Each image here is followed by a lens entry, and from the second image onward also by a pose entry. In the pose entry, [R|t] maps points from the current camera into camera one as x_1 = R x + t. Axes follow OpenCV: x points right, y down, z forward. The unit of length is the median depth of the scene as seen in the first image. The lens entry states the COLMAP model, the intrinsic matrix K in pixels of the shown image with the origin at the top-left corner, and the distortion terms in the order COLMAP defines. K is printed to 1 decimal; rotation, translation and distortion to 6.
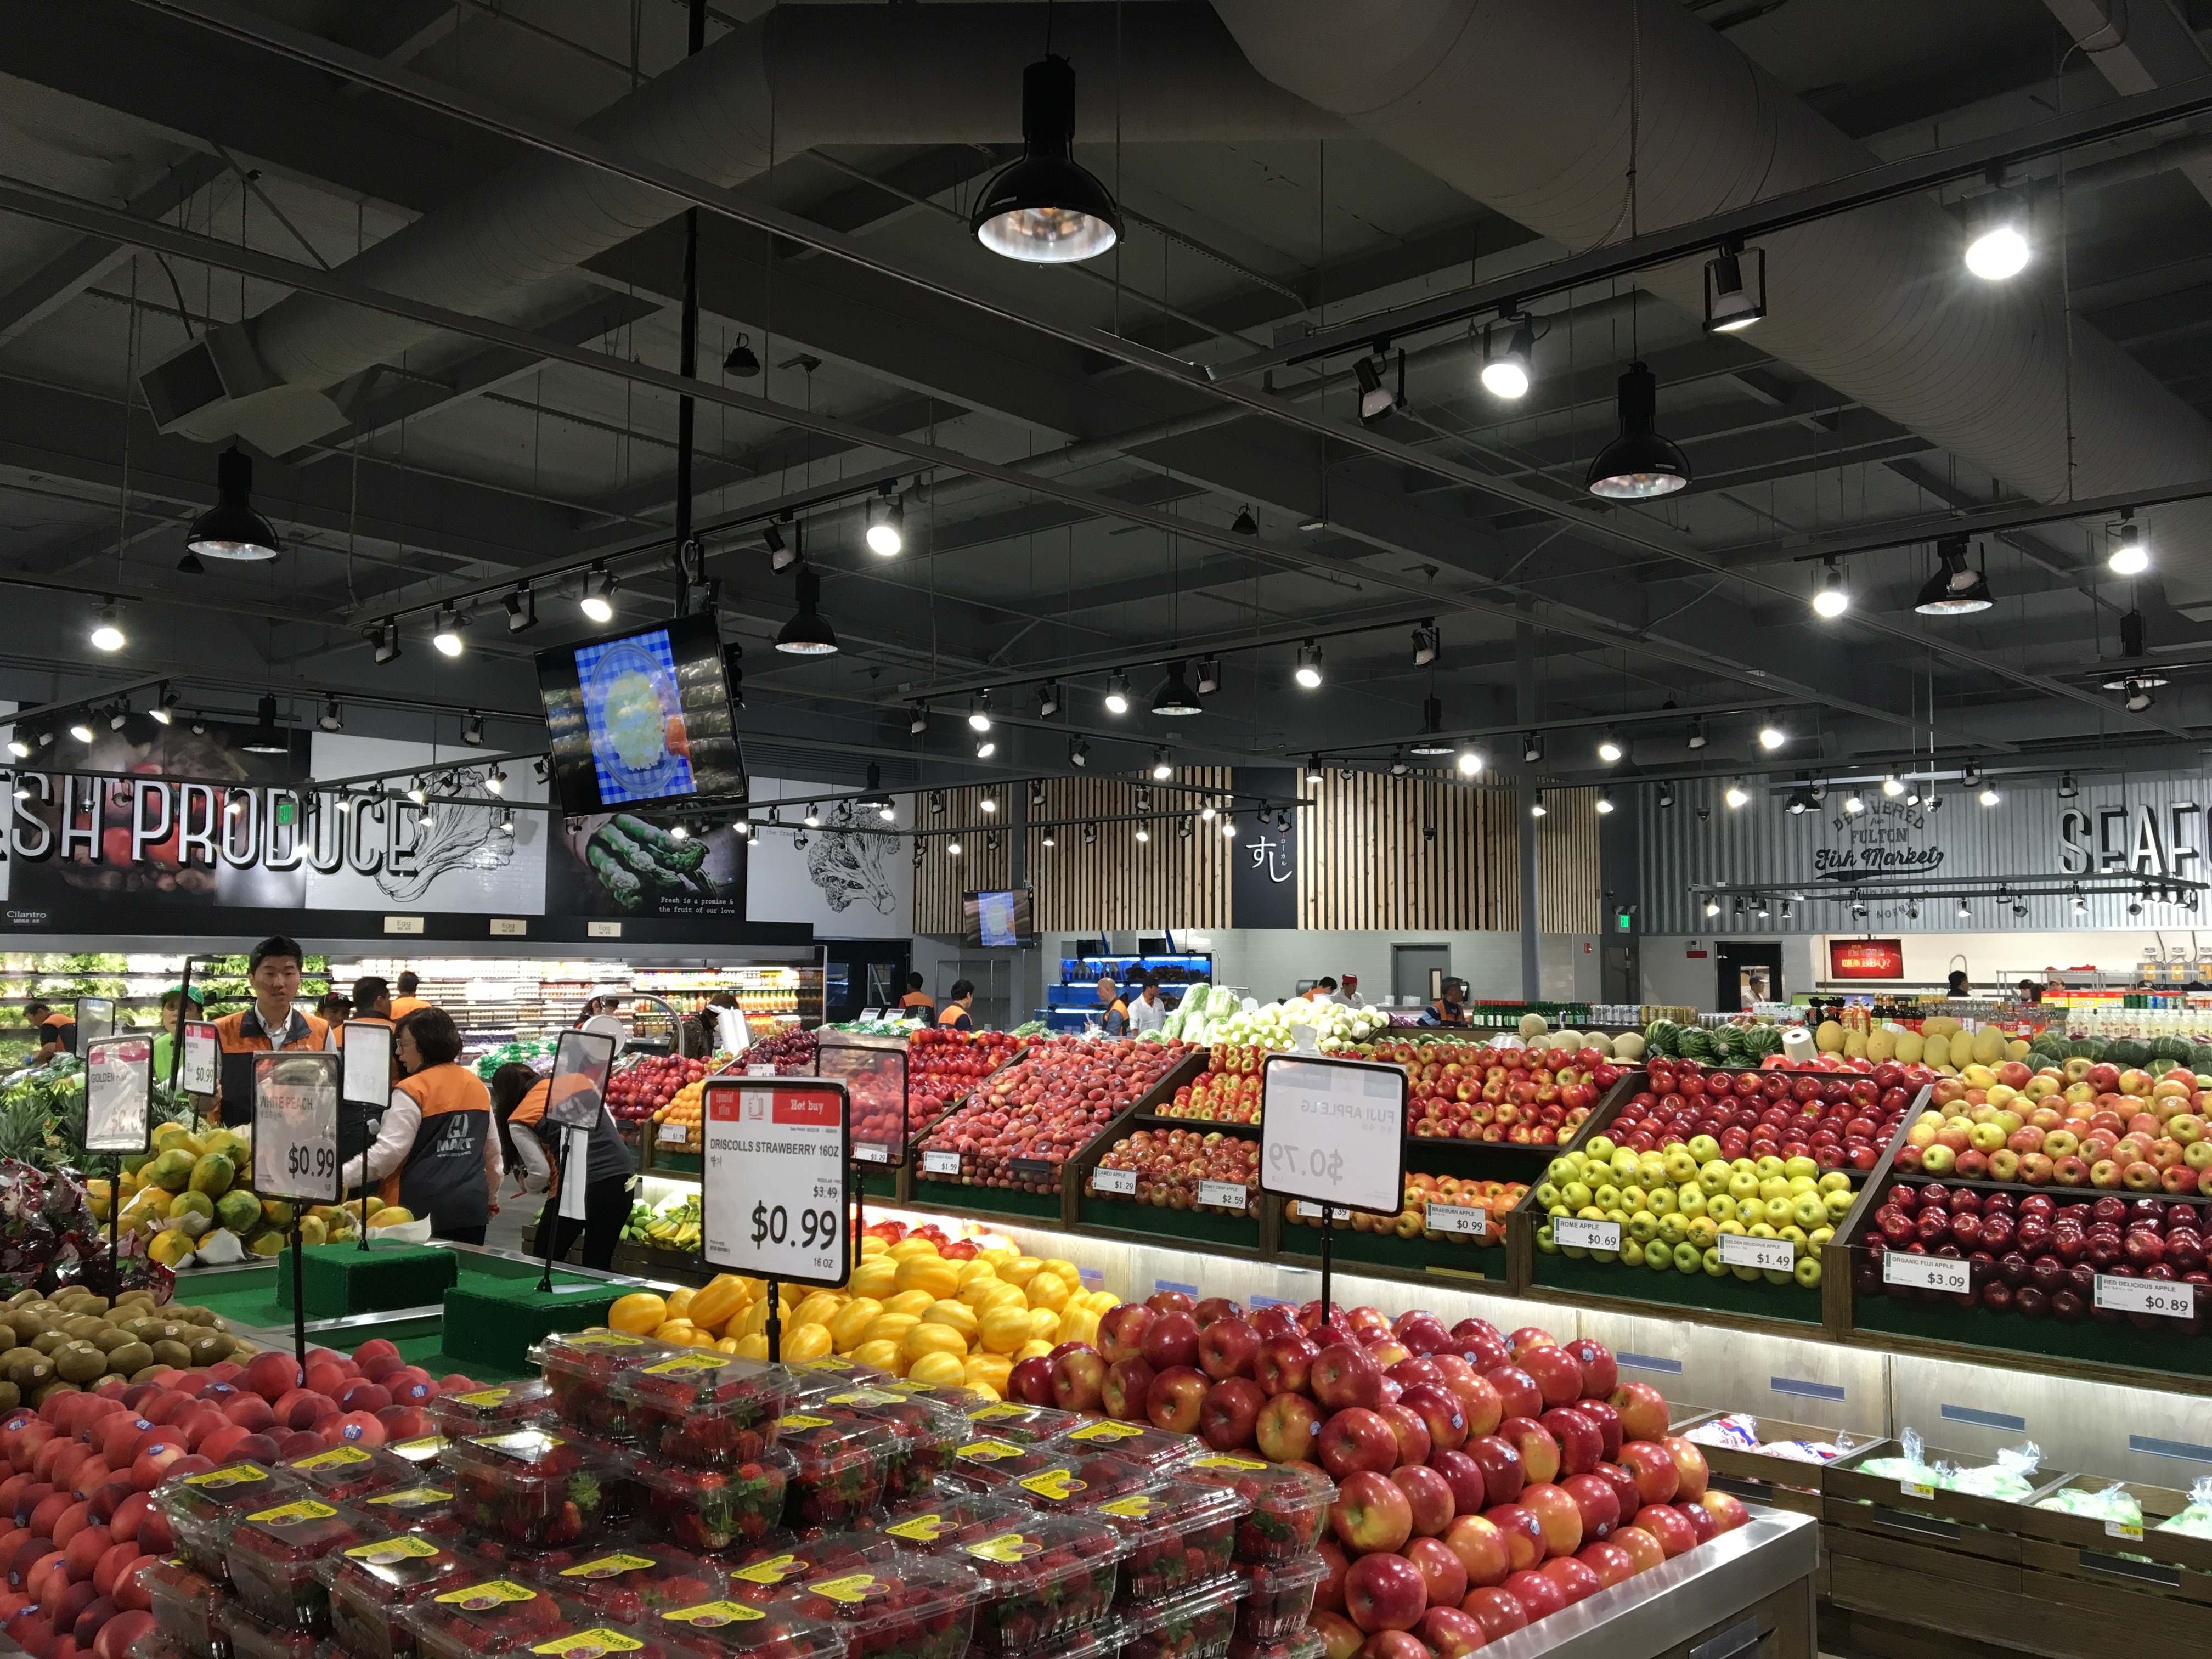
lens RADIAL K [[1840.8, 0, 1106.0], [0, 1840.8, 829.5], [0, 0, 1]] dist [0.044315, -0.011498]
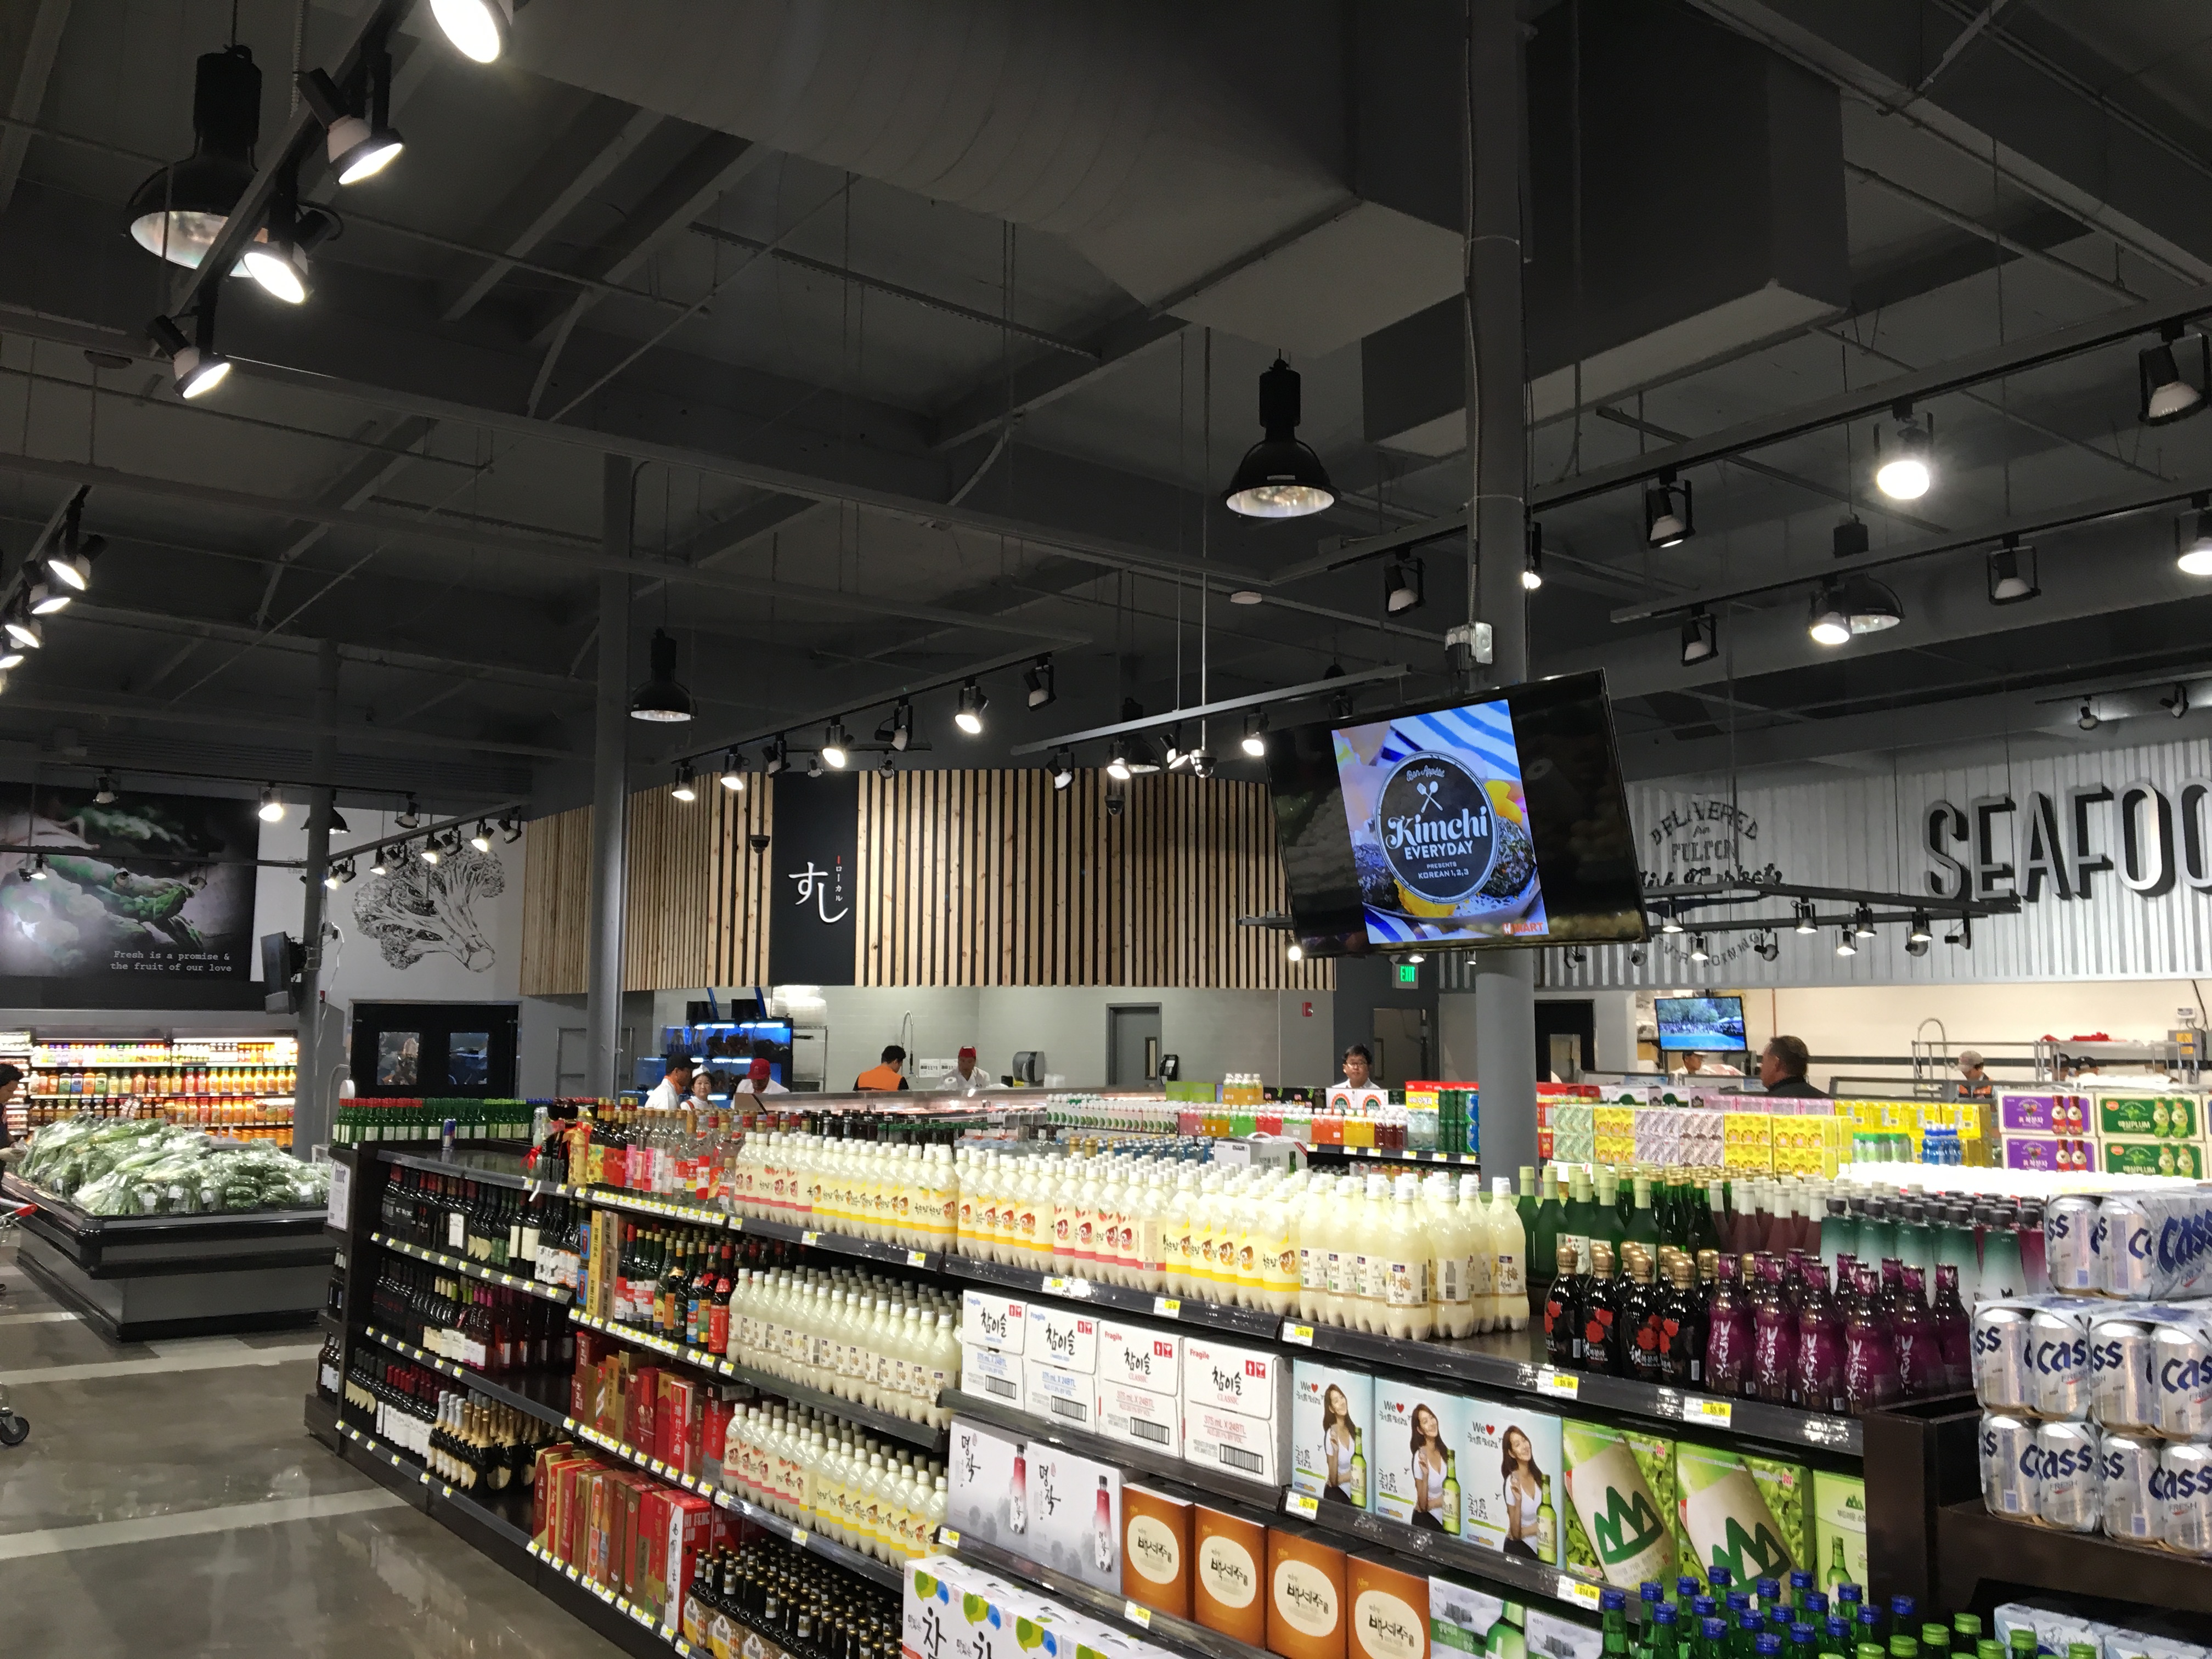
lens RADIAL K [[1840.8, 0, 1106.0], [0, 1840.8, 829.5], [0, 0, 1]] dist [0.044315, -0.011498]
pose [[0.983051, -0.019964, -0.182244, 0.334002], [0.013650, 0.999264, -0.035835, 0.018393], [0.182826, 0.032740, 0.982600, 0.272973]]
